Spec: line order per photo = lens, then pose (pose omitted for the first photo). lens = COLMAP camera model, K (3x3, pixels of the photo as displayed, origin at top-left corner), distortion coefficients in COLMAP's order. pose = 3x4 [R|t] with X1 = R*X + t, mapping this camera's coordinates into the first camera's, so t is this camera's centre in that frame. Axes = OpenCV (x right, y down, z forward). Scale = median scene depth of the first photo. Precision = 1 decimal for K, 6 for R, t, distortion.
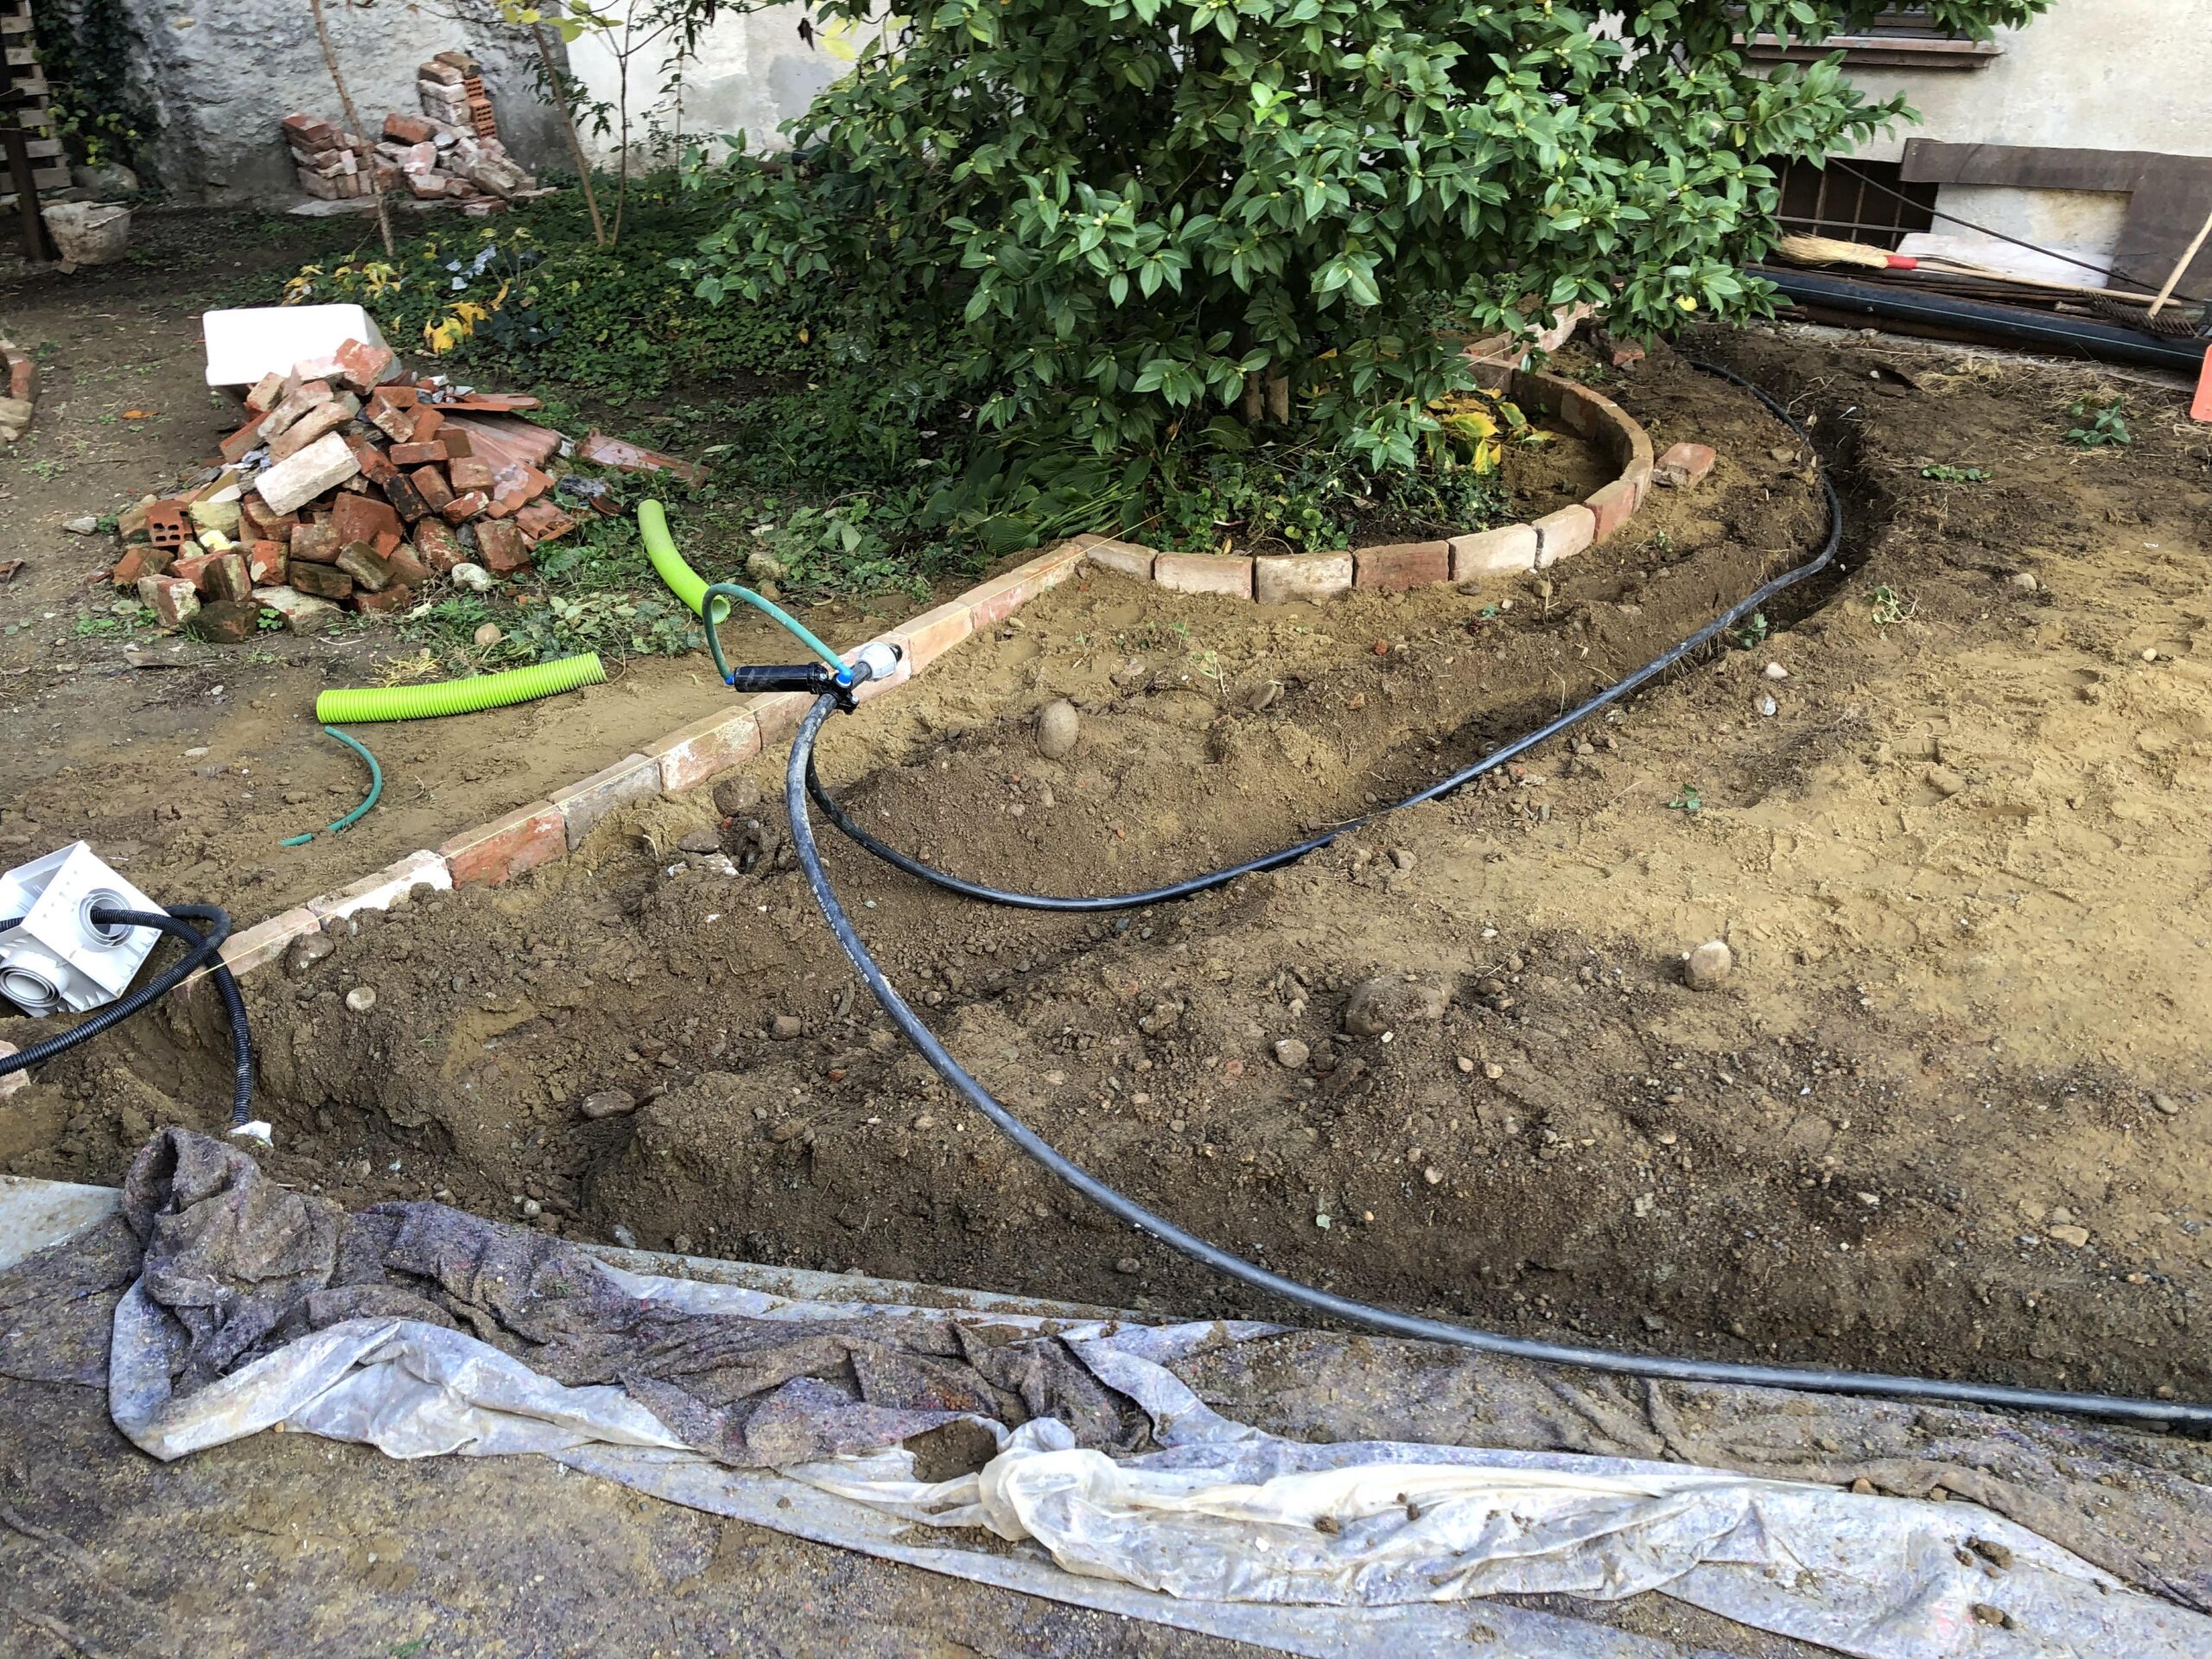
lens RADIAL K [[1789.6, 0, 1087.1], [0, 1789.6, 852.9], [0, 0, 1]] dist [0.035673, -0.041133]
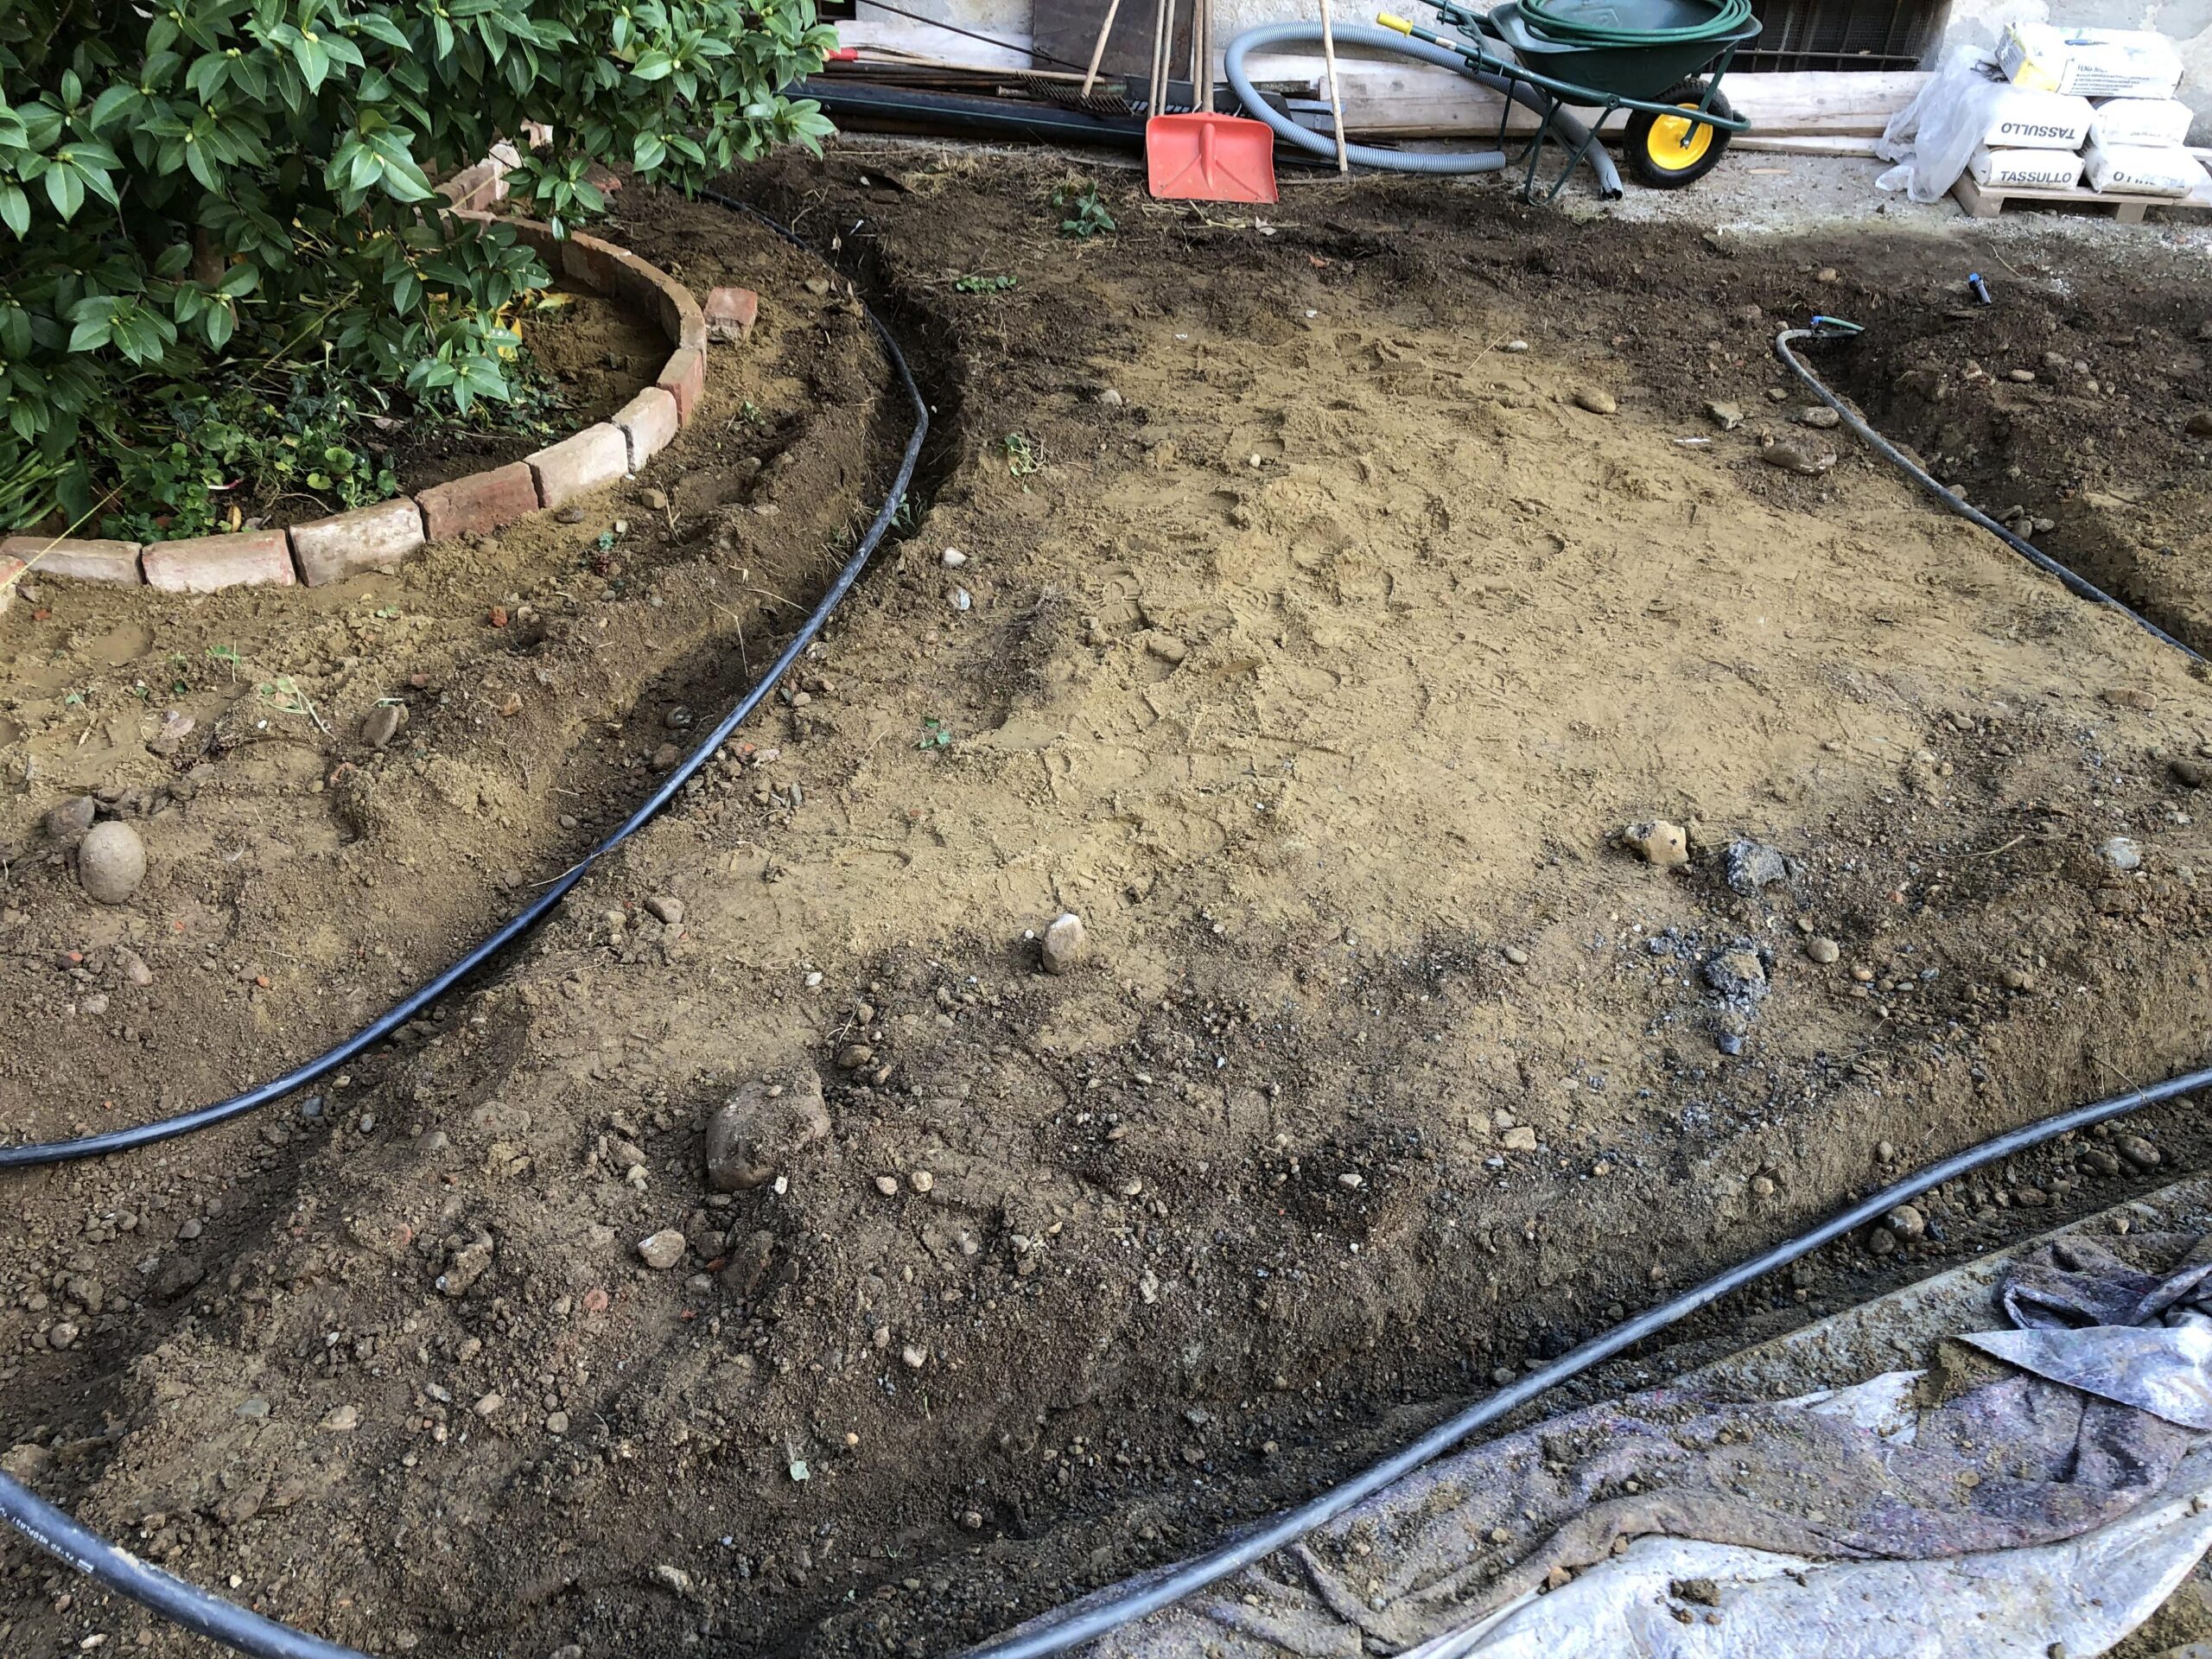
lens RADIAL K [[1789.6, 0, 1092.8], [0, 1789.6, 824.9], [0, 0, 1]] dist [0.035673, -0.041133]
pose [[0.819756, -0.280019, 0.499589, -0.052013], [0.230846, 0.959874, 0.159221, -0.111108], [-0.524128, -0.015194, 0.851504, 0.223282]]
